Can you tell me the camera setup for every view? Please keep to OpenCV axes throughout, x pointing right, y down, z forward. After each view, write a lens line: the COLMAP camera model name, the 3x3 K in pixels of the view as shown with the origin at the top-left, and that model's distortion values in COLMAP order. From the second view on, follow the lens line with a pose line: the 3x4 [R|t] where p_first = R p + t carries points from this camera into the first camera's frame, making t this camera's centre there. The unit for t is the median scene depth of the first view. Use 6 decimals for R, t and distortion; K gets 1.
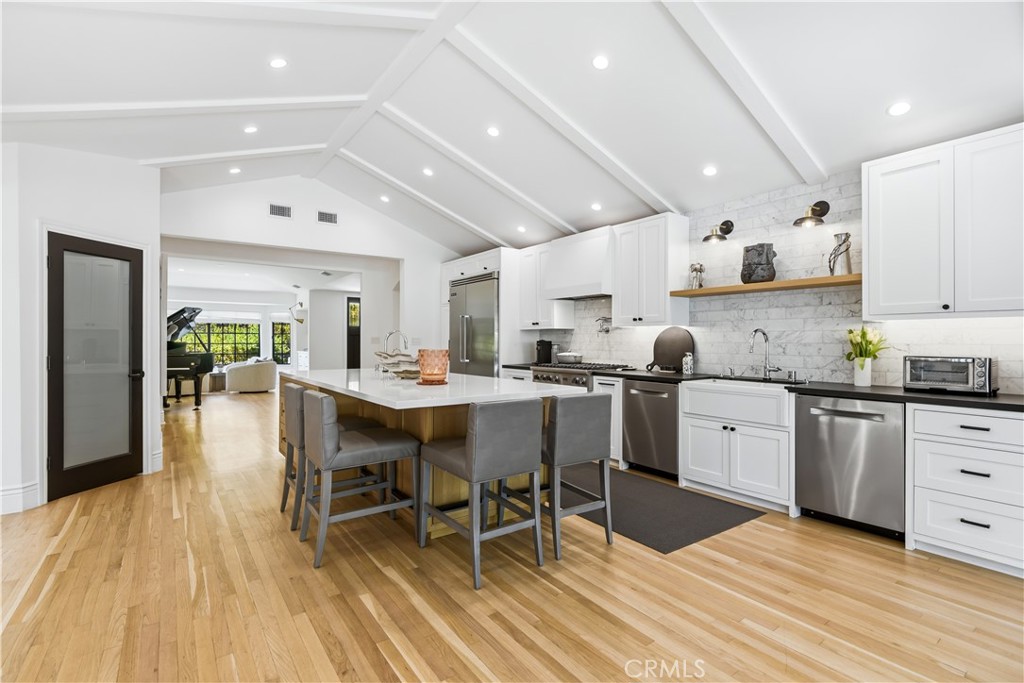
lens RADIAL K [[467.9, 0, 512.7], [0, 467.9, 343.2], [0, 0, 1]] dist [-0.001988, -0.000272]
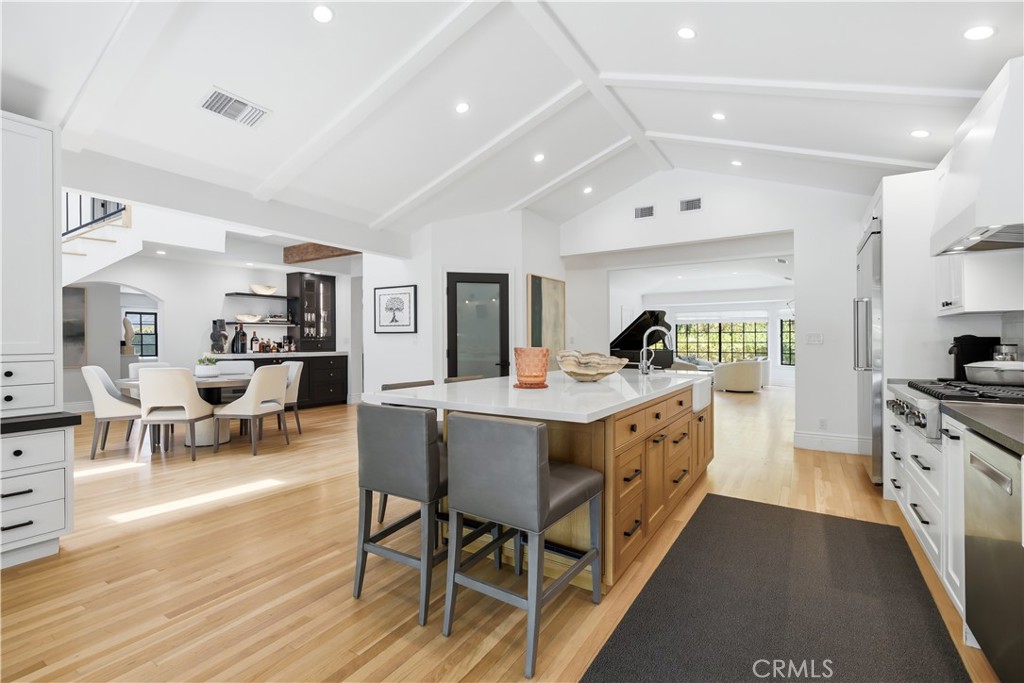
lens RADIAL K [[467.9, 0, 510.9], [0, 467.9, 339.8], [0, 0, 1]] dist [-0.001988, -0.000272]
pose [[0.375033, -0.005182, -0.926997, 0.540347], [-0.000663, 0.999983, -0.005859, 0.004357], [0.927011, 0.002812, 0.375023, 0.544512]]
